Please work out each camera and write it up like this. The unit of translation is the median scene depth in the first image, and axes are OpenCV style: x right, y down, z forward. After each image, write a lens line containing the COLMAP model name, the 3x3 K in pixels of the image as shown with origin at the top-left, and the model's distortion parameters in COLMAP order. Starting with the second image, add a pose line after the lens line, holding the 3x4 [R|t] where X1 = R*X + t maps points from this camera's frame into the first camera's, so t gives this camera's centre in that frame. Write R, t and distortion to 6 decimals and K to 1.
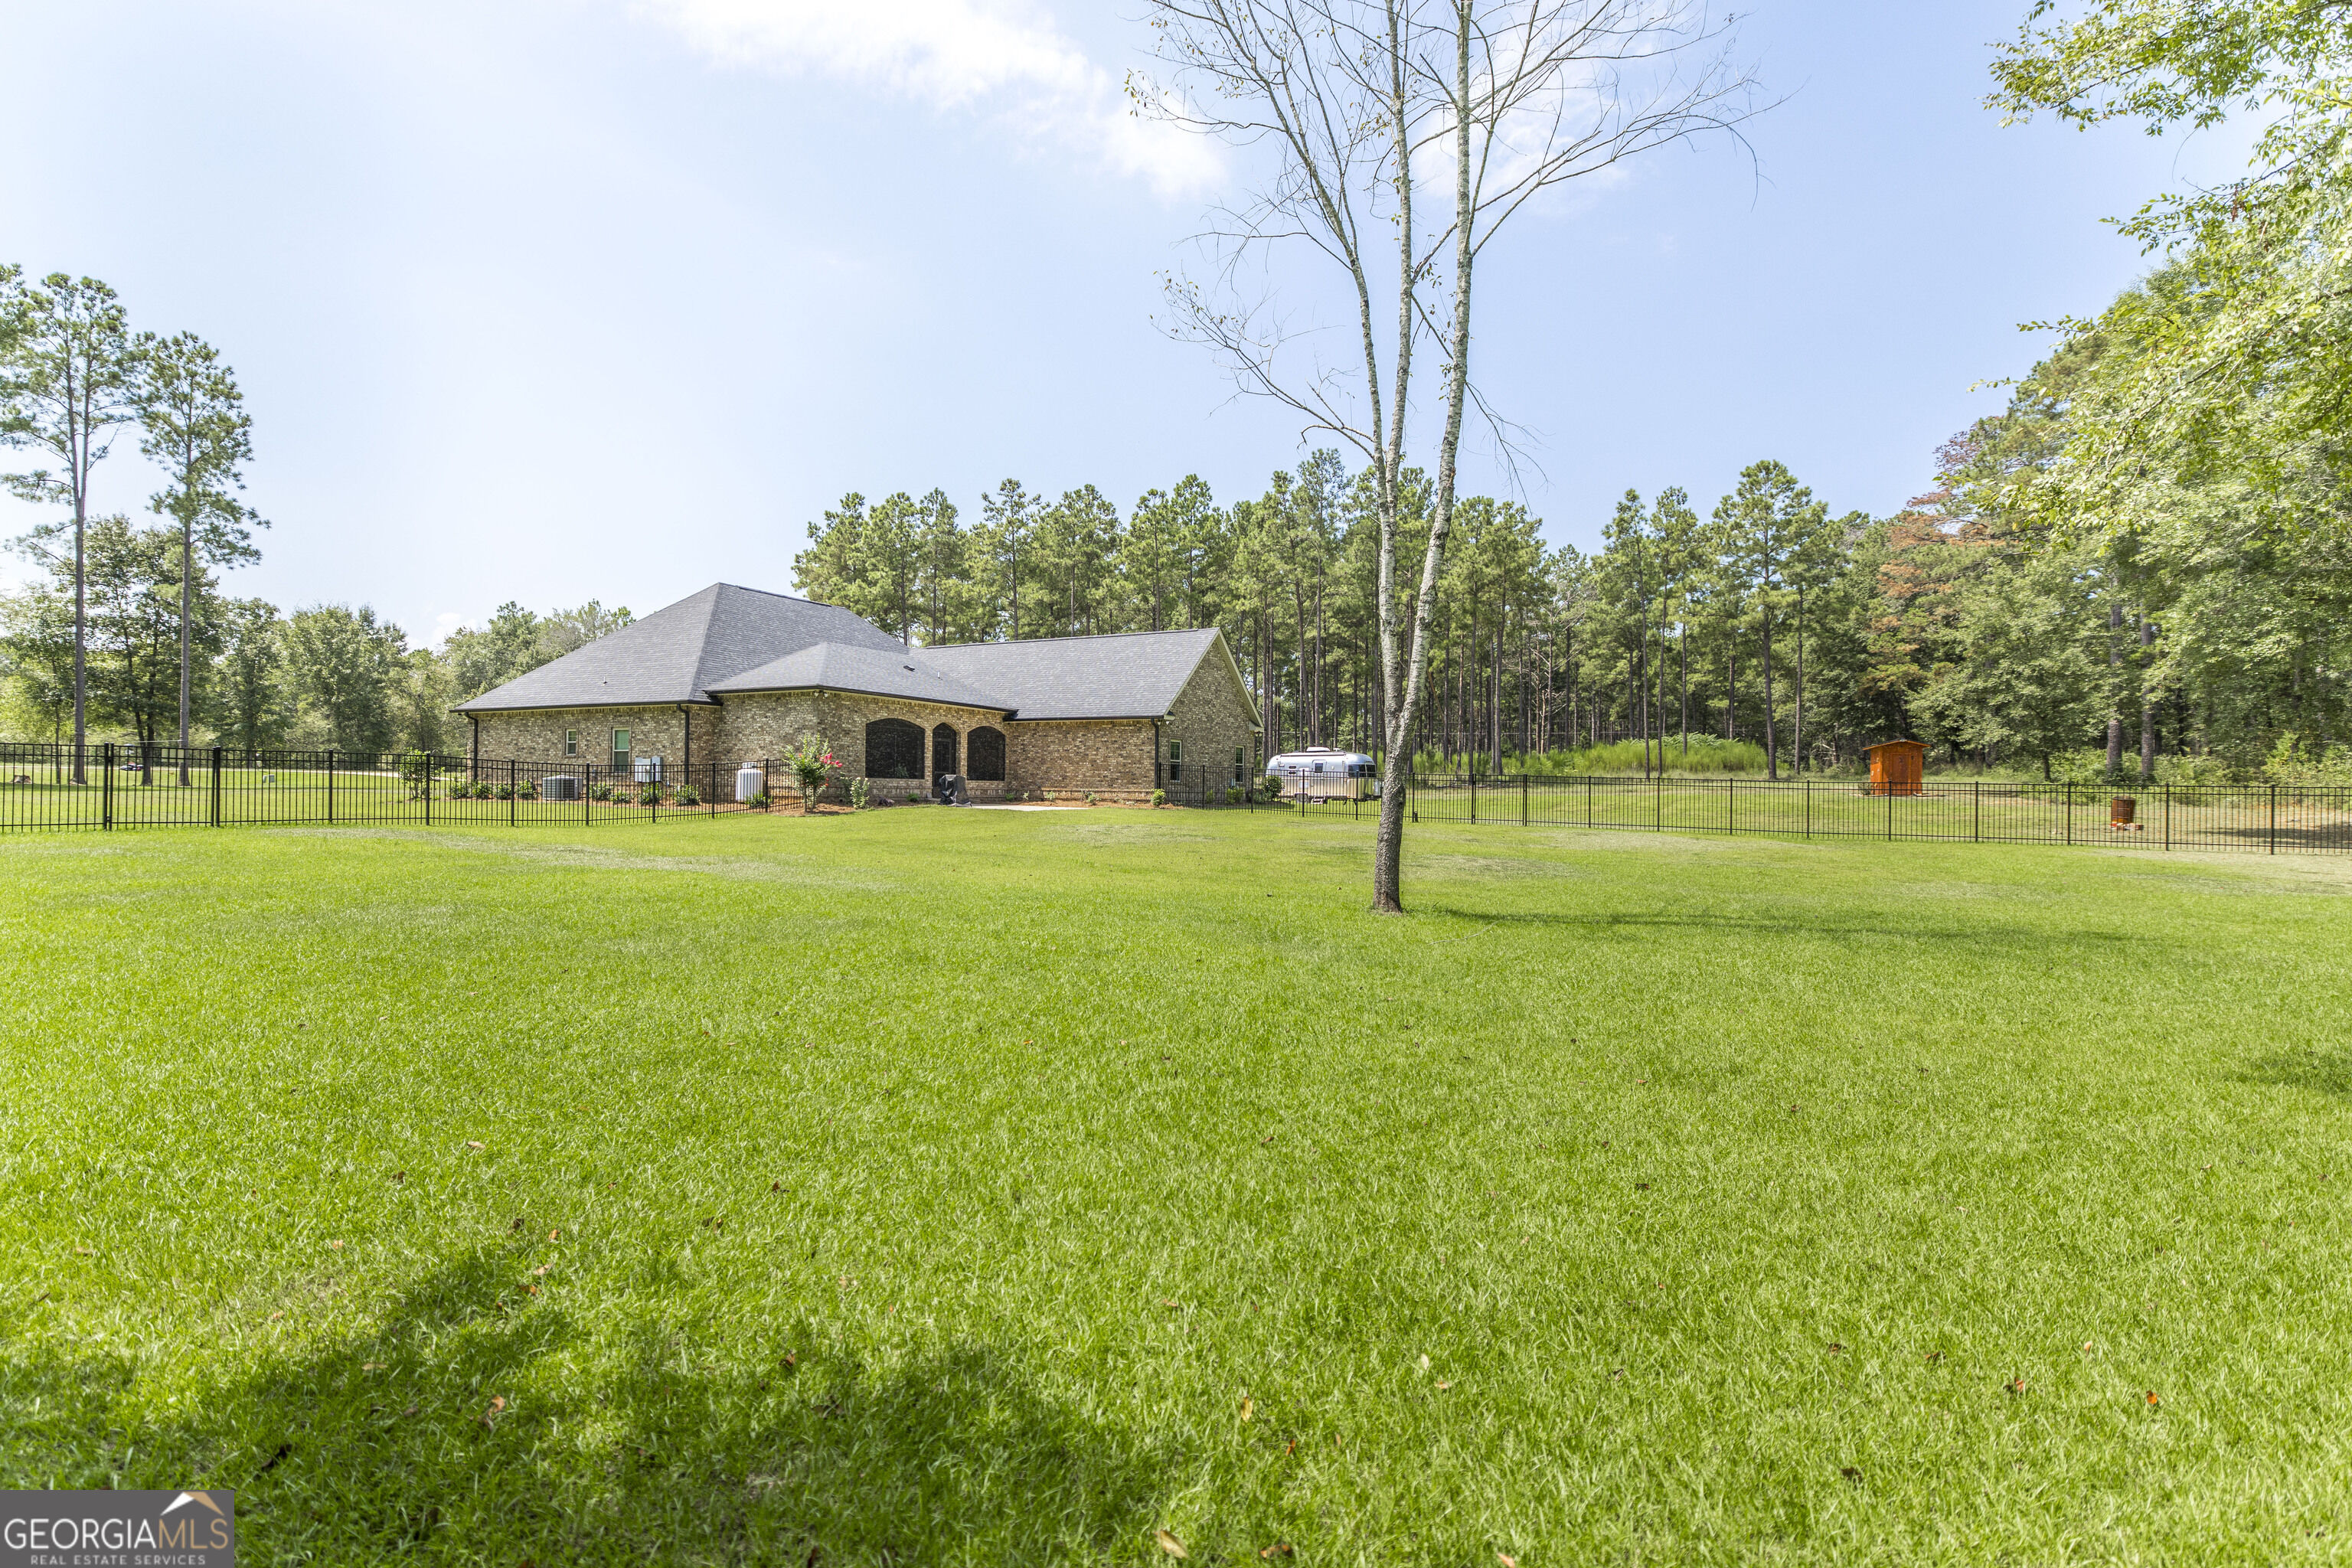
lens RADIAL K [[1155.8, 0, 1176.0], [0, 1155.8, 784.0], [0, 0, 1]] dist [-0.000102, -0.000015]
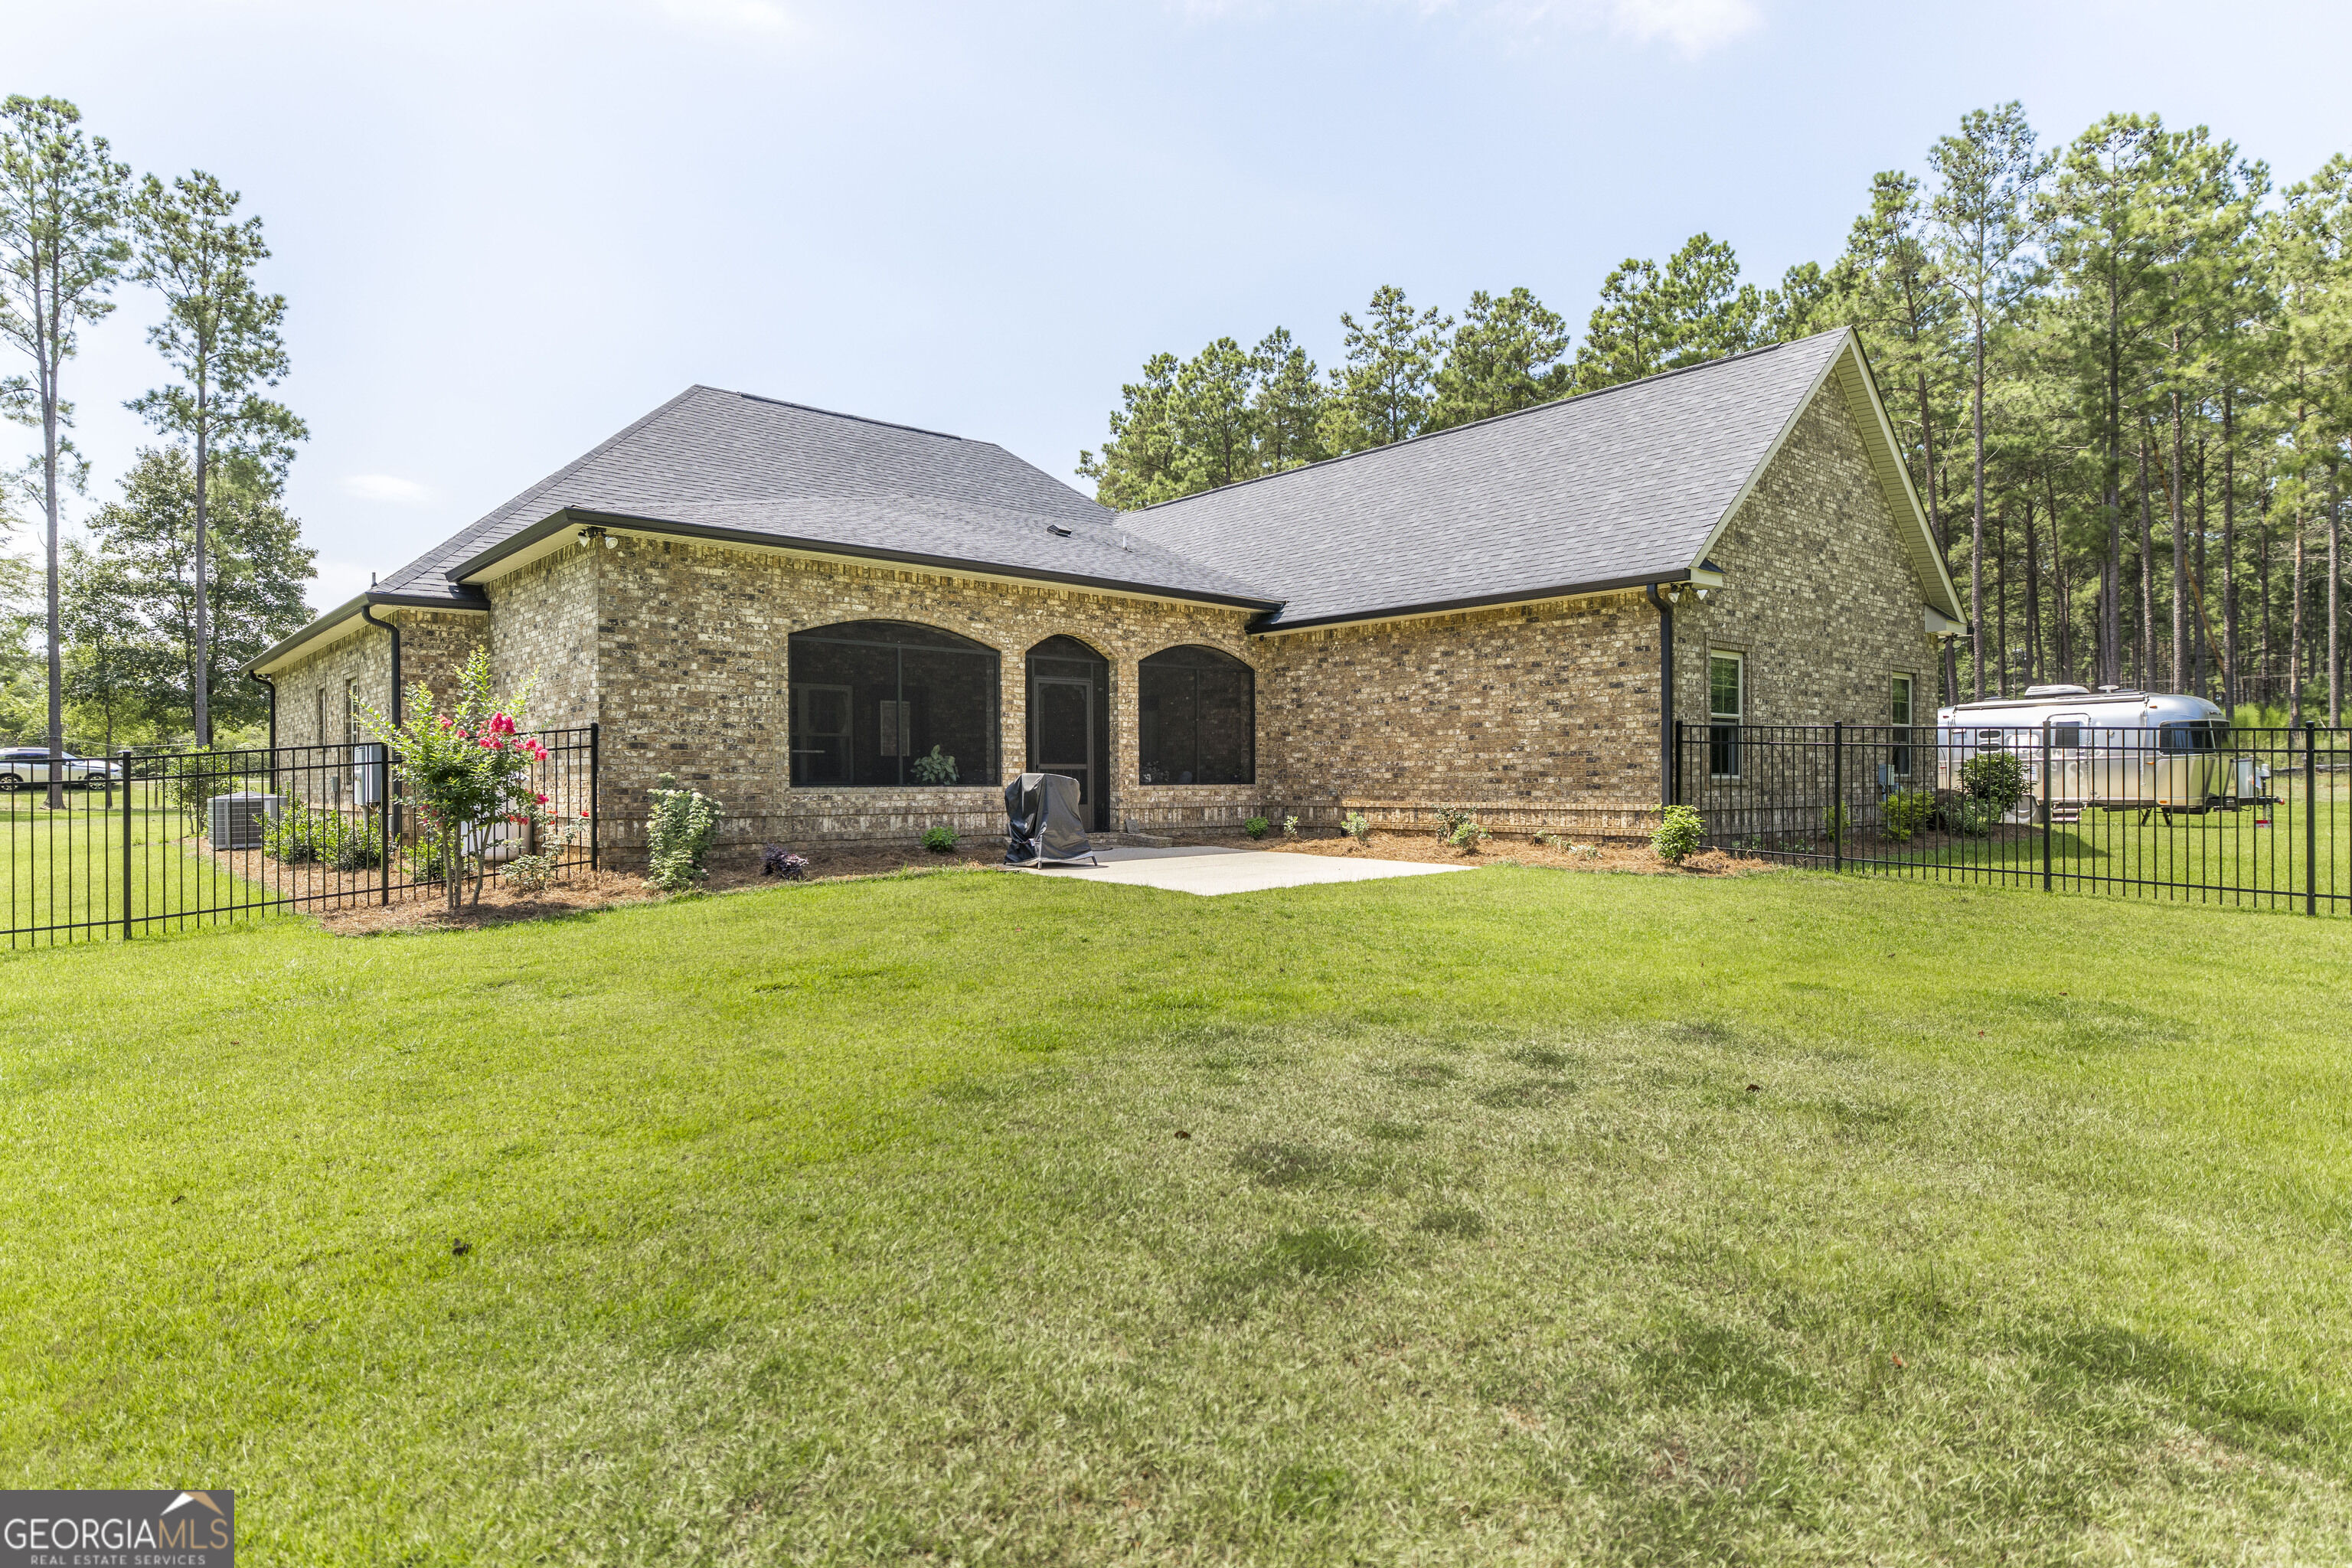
lens RADIAL K [[1316.3, 0, 1176.0], [0, 1316.3, 784.0], [0, 0, 1]] dist [0.003239, 0.000585]
pose [[0.938138, -0.016835, -0.345851, -0.017739], [0.019291, 0.999807, 0.003658, -0.004871], [0.345723, -0.010103, 0.938282, 0.580706]]
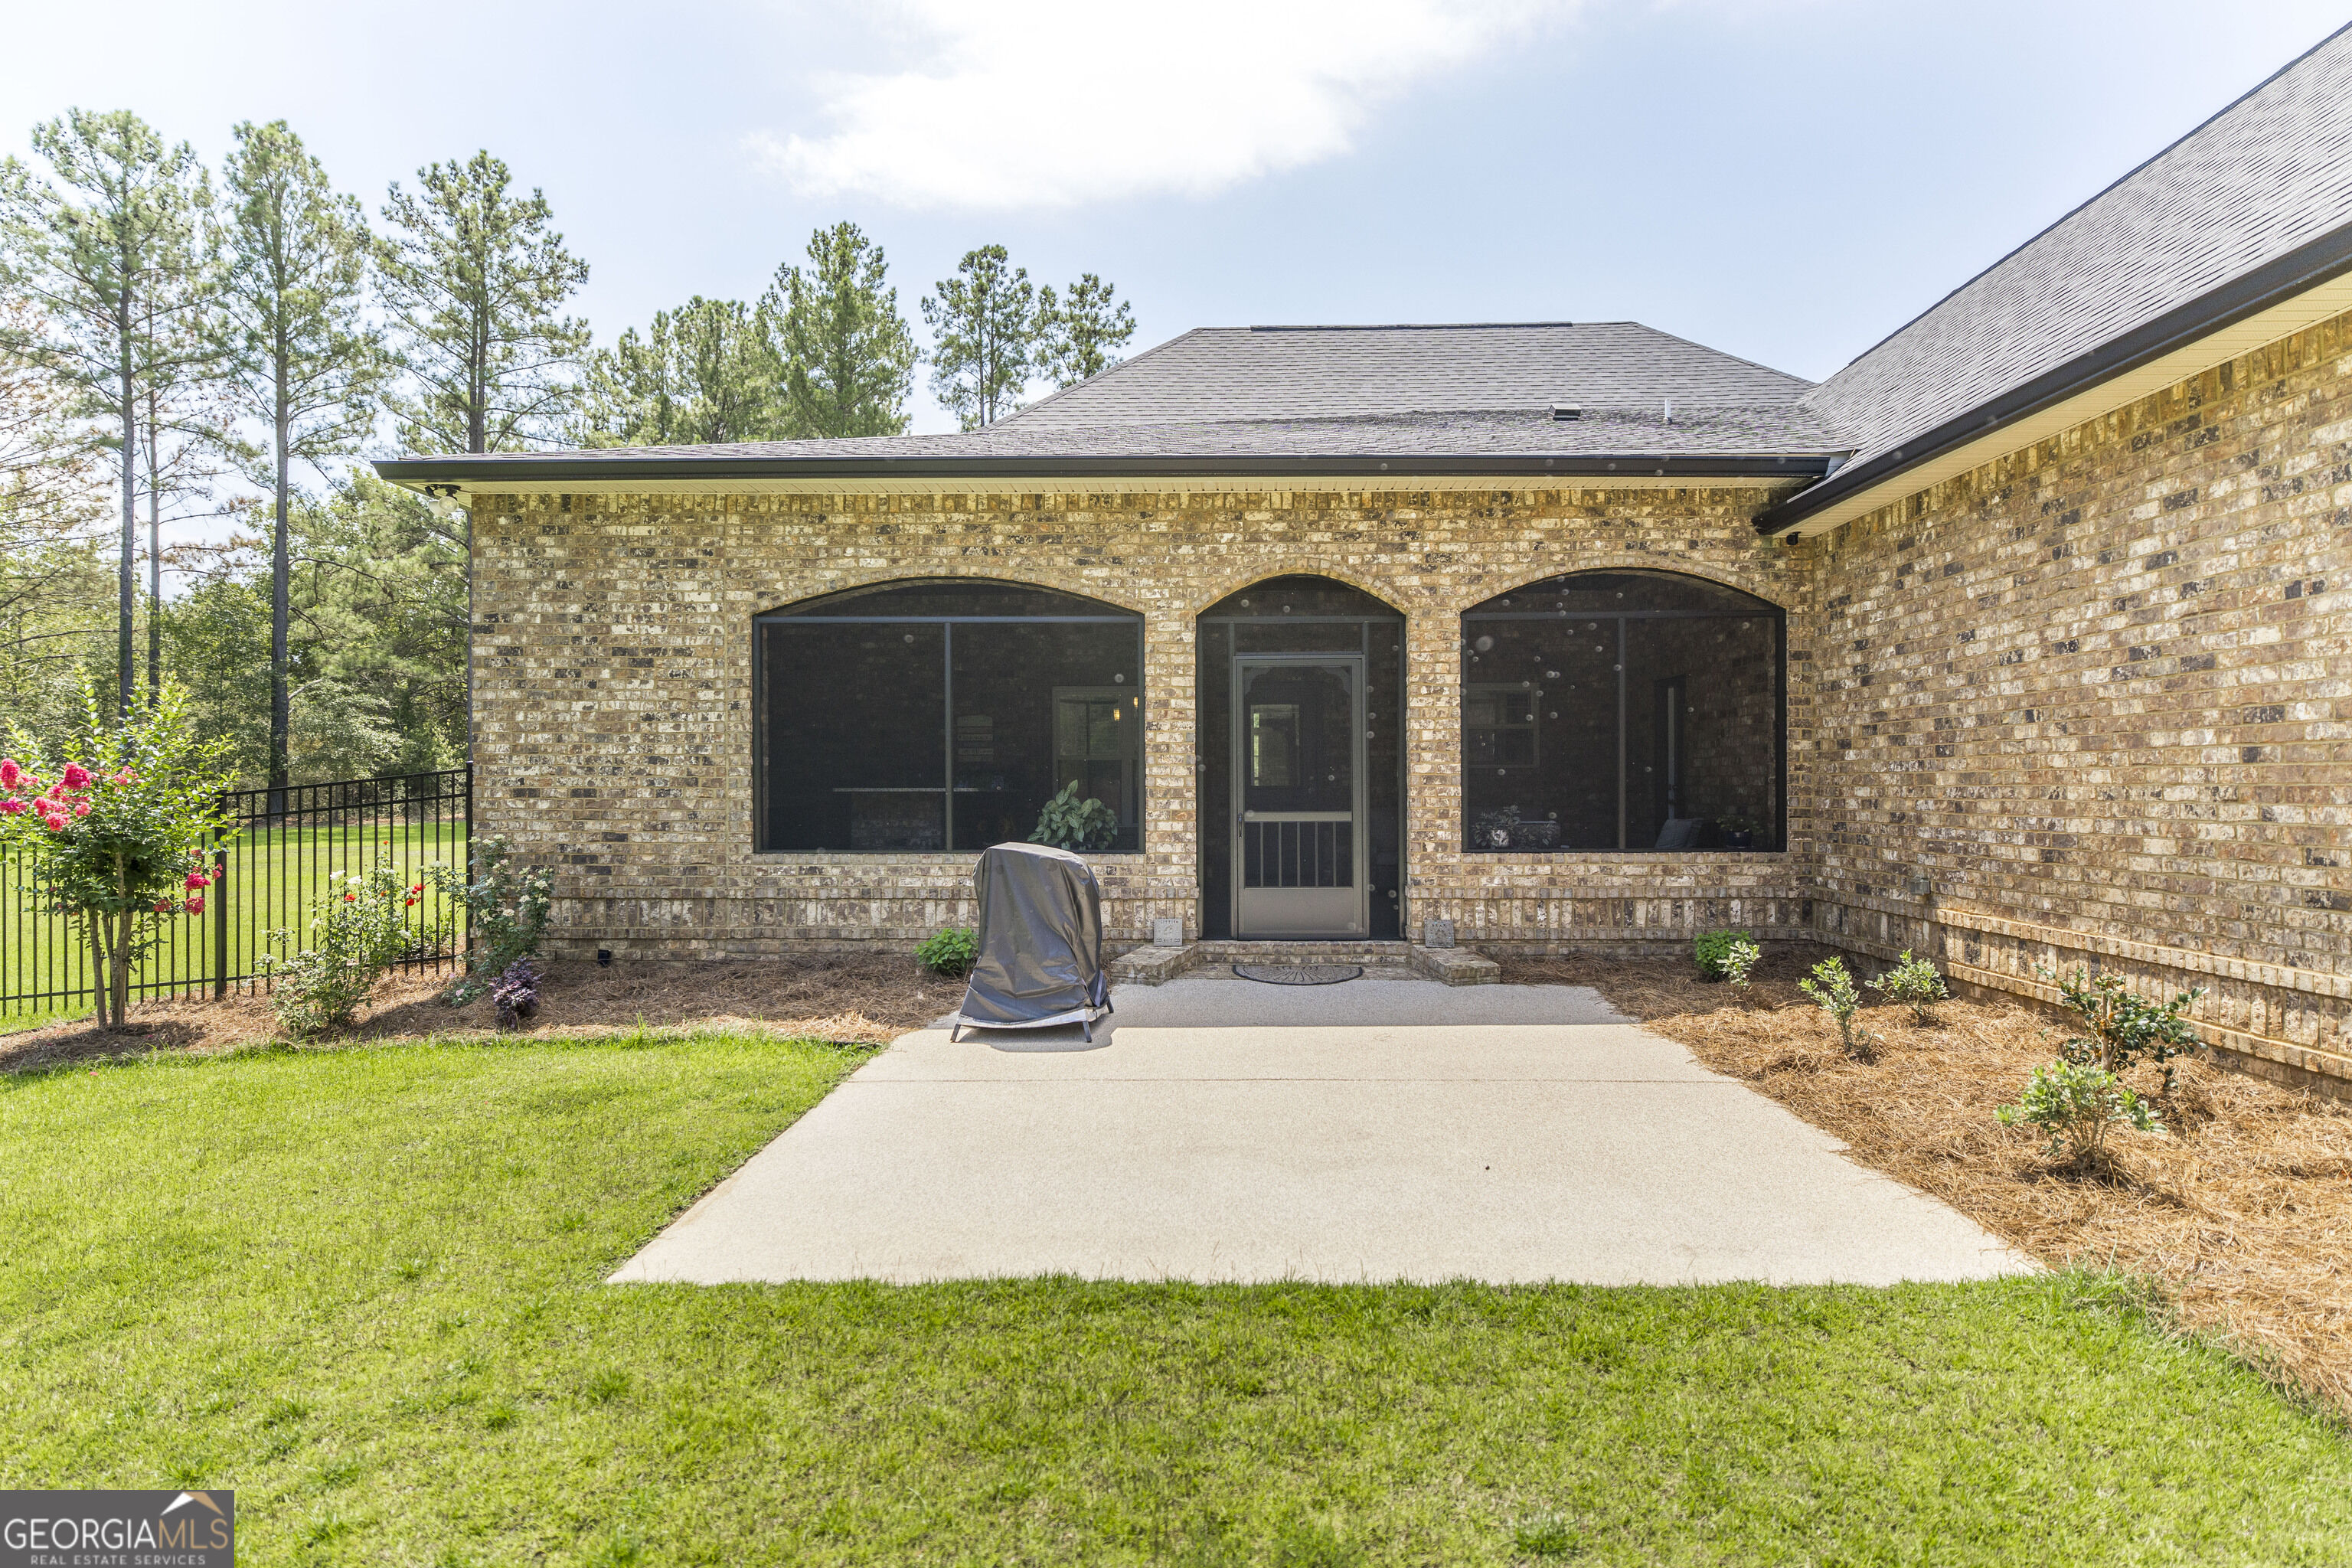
lens RADIAL K [[1266.8, 0, 1176.0], [0, 1266.8, 784.0], [0, 0, 1]] dist [0.003239, 0.000133]
pose [[0.449635, -0.015499, -0.893078, -0.009667], [0.015465, 0.999835, -0.009566, -0.013368], [0.893078, -0.009510, 0.449801, 0.840613]]
